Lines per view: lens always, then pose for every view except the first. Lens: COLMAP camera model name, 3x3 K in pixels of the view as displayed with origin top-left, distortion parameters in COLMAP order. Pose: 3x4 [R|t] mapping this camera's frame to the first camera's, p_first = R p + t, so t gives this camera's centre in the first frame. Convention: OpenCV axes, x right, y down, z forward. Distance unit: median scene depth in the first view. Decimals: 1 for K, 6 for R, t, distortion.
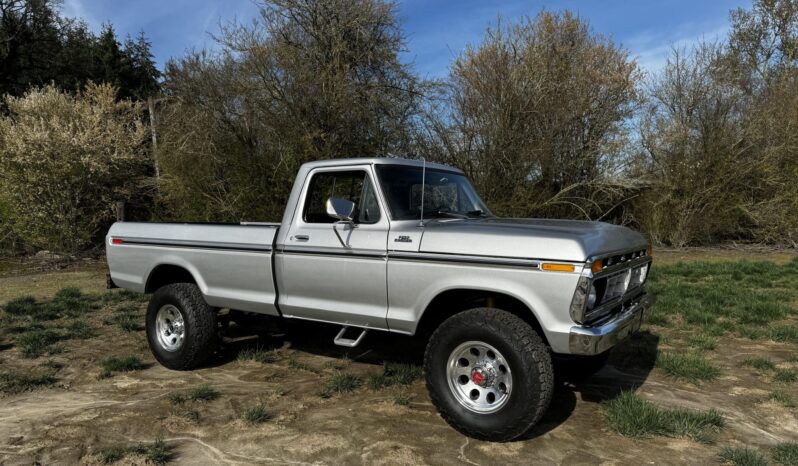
lens RADIAL K [[564.1, 0, 394.2], [0, 564.1, 222.1], [0, 0, 1]] dist [0.053491, -0.068914]
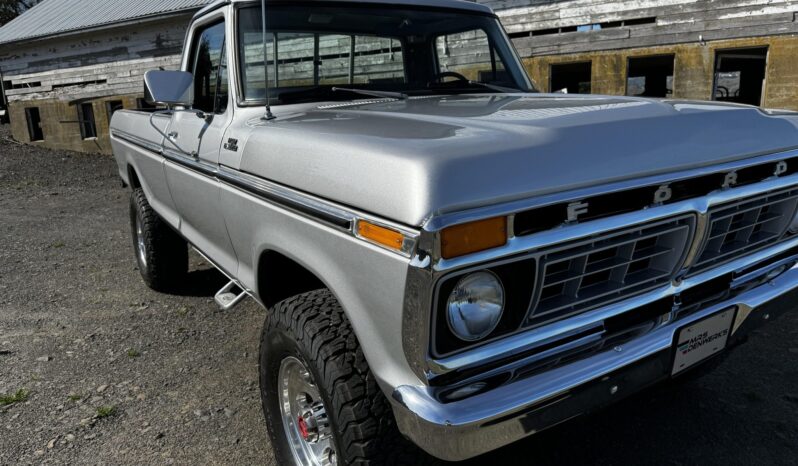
lens RADIAL K [[559.4, 0, 399.0], [0, 559.4, 233.0], [0, 0, 1]] dist [0.069818, -0.096898]
pose [[0.918277, 0.060646, -0.391267, 0.301478], [0.036044, 0.971292, 0.235144, -0.006740], [0.394295, -0.230030, 0.889729, 0.446119]]
